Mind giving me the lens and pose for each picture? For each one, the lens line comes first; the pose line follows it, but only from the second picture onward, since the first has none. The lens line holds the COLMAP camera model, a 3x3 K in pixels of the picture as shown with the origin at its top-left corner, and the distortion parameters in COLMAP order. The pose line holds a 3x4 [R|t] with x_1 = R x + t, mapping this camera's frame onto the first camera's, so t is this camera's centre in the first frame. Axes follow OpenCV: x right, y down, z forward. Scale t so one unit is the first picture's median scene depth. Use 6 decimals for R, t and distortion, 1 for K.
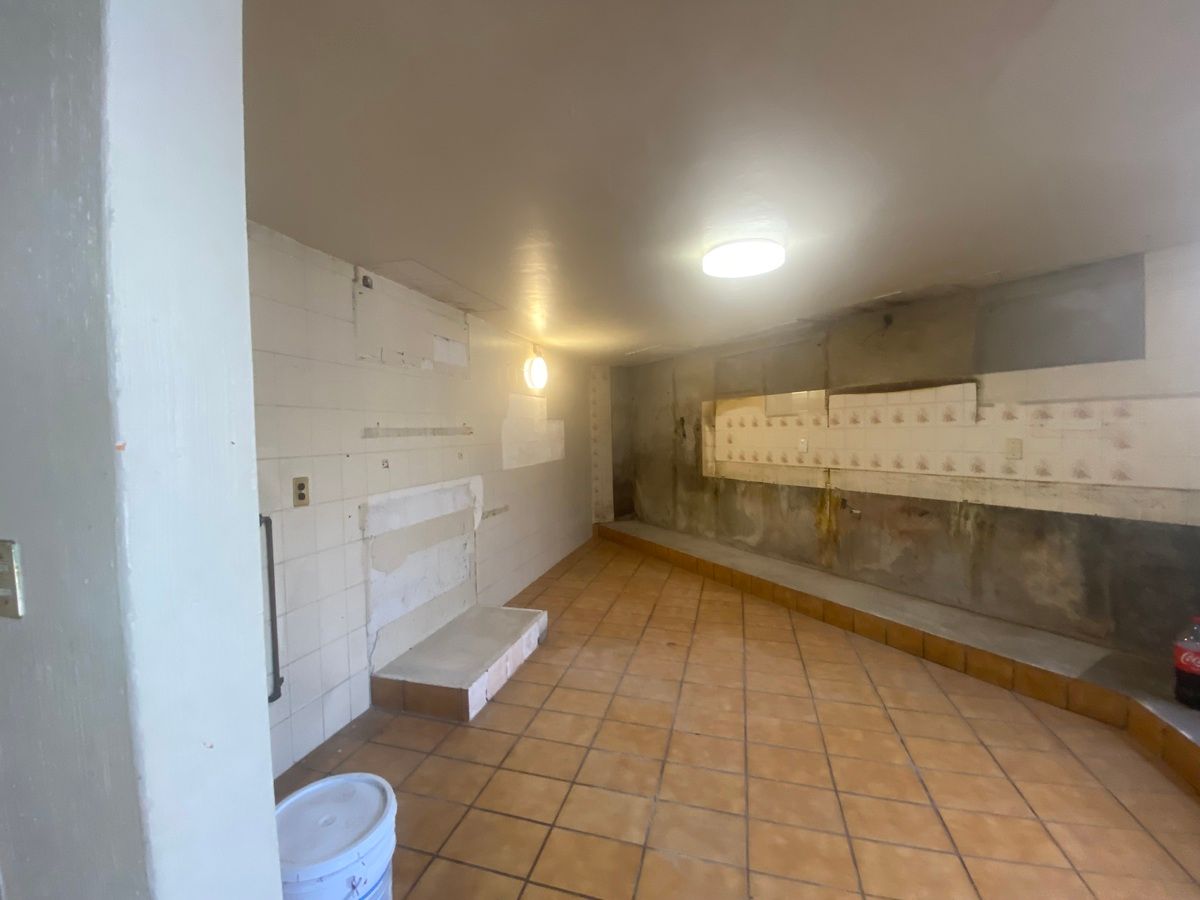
lens RADIAL K [[484.7, 0, 594.5], [0, 484.7, 448.8], [0, 0, 1]] dist [0.015961, -0.017750]
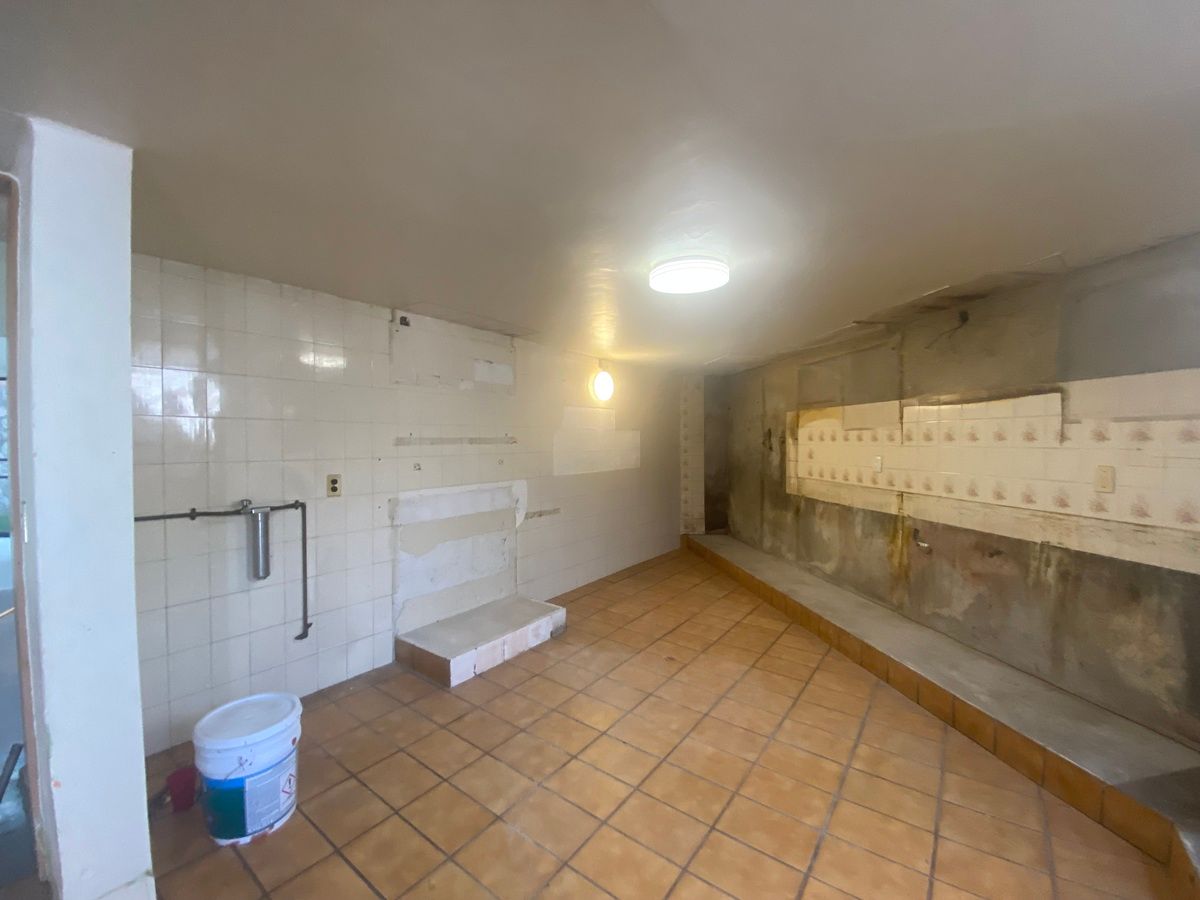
lens RADIAL K [[484.7, 0, 595.4], [0, 484.7, 448.2], [0, 0, 1]] dist [0.015961, -0.017750]
pose [[0.936223, 0.026006, -0.350443, 0.390739], [-0.031103, 0.999476, -0.008922, -0.017469], [0.350028, 0.019253, 0.936541, 0.005276]]
